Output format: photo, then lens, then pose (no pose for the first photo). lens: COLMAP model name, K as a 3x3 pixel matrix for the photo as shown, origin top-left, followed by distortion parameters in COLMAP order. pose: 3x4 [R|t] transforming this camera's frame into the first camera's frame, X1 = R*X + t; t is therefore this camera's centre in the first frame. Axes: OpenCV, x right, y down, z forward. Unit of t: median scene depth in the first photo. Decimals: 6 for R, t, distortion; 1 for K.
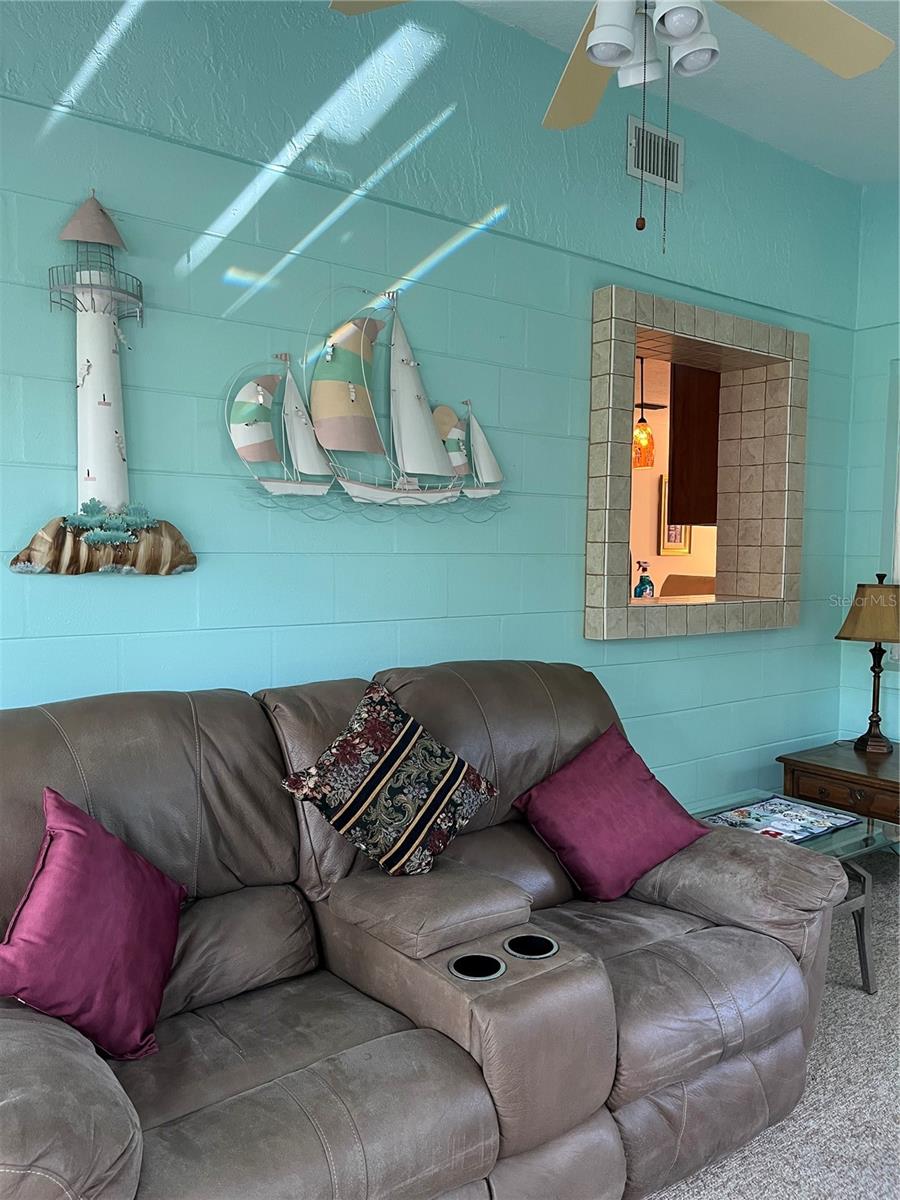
lens RADIAL K [[916.1, 0, 458.0], [0, 916.1, 594.6], [0, 0, 1]] dist [0.082442, -0.123471]
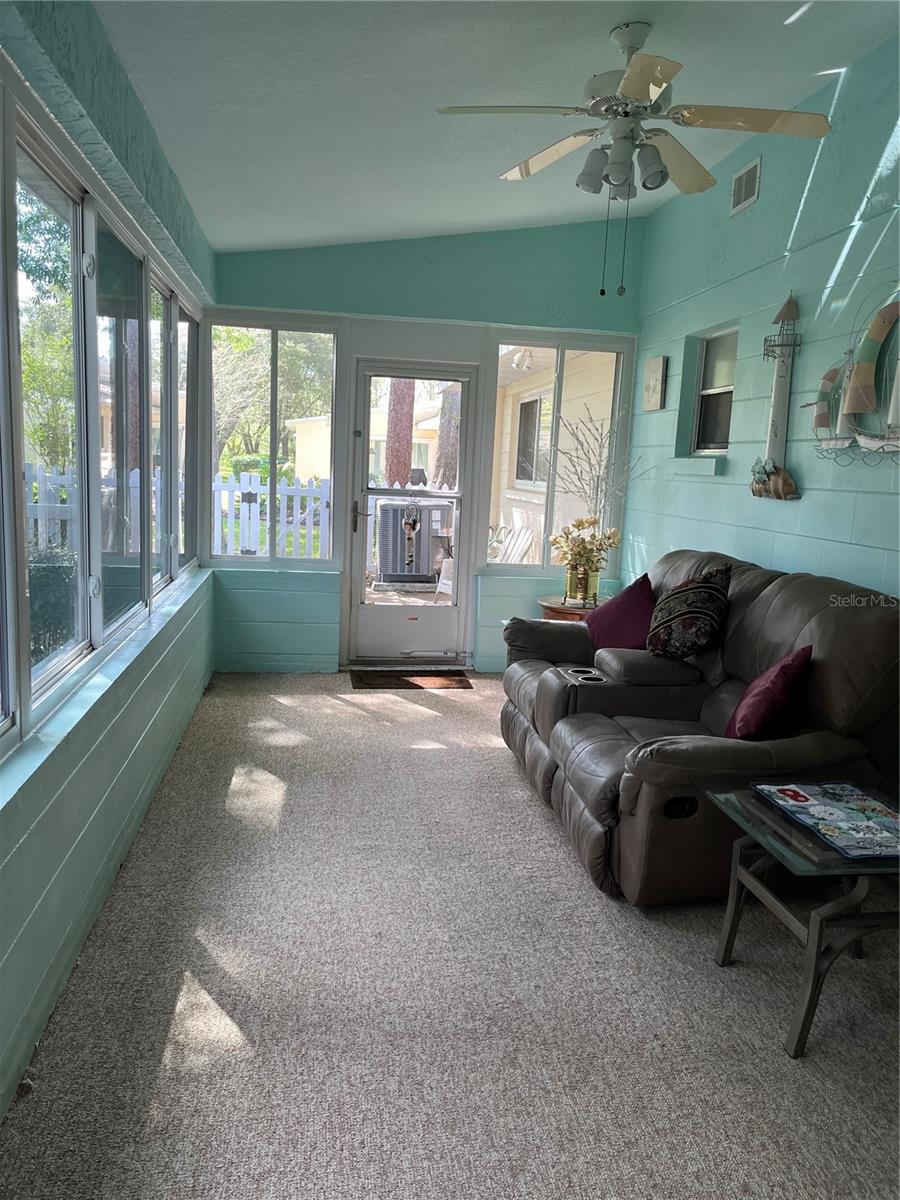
lens RADIAL K [[916.1, 0, 458.0], [0, 916.1, 594.6], [0, 0, 1]] dist [0.082442, -0.123471]
pose [[-0.474734, 0.092568, -0.875248, 1.233335], [-0.098586, 0.982603, 0.157394, -0.048328], [0.874590, 0.161007, -0.457349, 1.052306]]
